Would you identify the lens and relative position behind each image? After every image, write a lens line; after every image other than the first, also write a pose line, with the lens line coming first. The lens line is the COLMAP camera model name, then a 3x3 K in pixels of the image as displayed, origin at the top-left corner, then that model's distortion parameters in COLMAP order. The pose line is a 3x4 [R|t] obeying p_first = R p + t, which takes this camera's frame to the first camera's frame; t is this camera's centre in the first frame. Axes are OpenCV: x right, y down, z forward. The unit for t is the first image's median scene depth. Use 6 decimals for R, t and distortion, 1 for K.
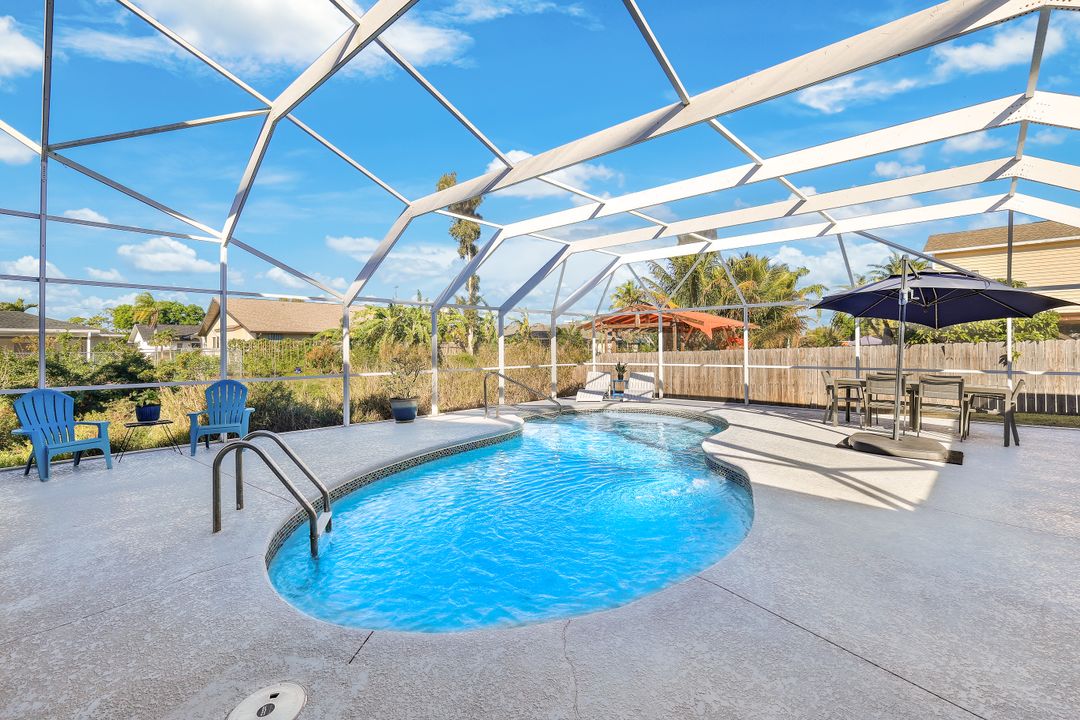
lens RADIAL K [[482.5, 0, 540.4], [0, 482.5, 345.4], [0, 0, 1]] dist [0.001769, 0.000100]
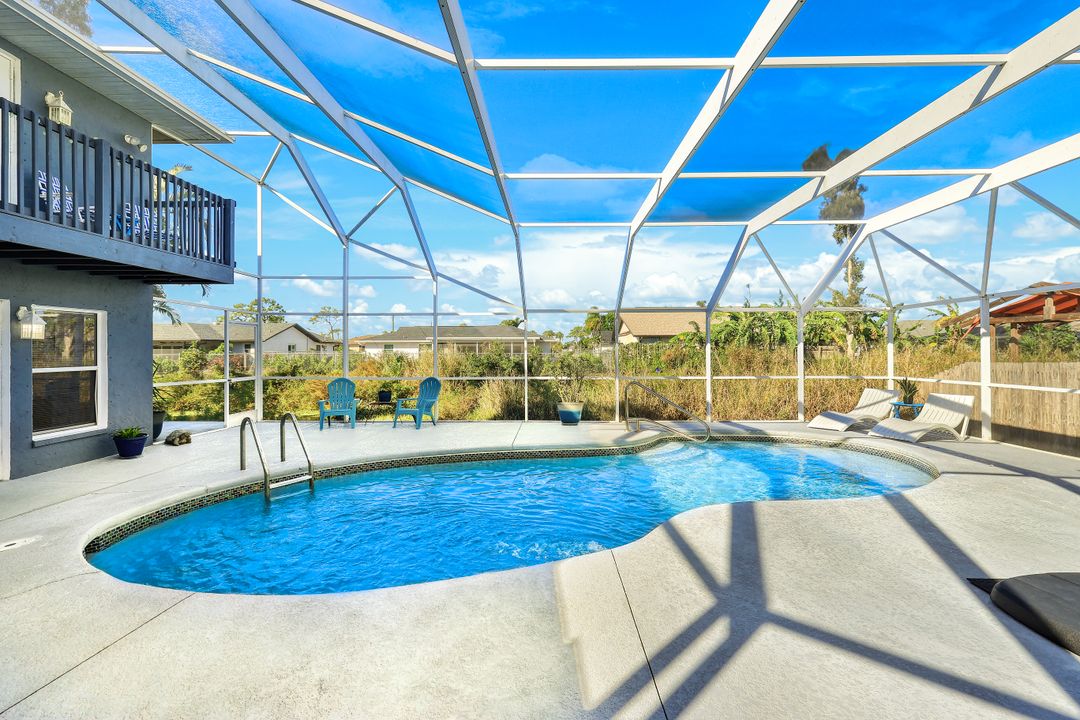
lens RADIAL K [[482.5, 0, 540.4], [0, 482.5, 345.4], [0, 0, 1]] dist [0.001769, 0.000100]
pose [[0.651733, -0.005170, -0.758431, 0.225072], [0.002903, 0.999986, -0.004322, -0.005085], [0.758443, 0.000615, 0.651739, 0.126529]]
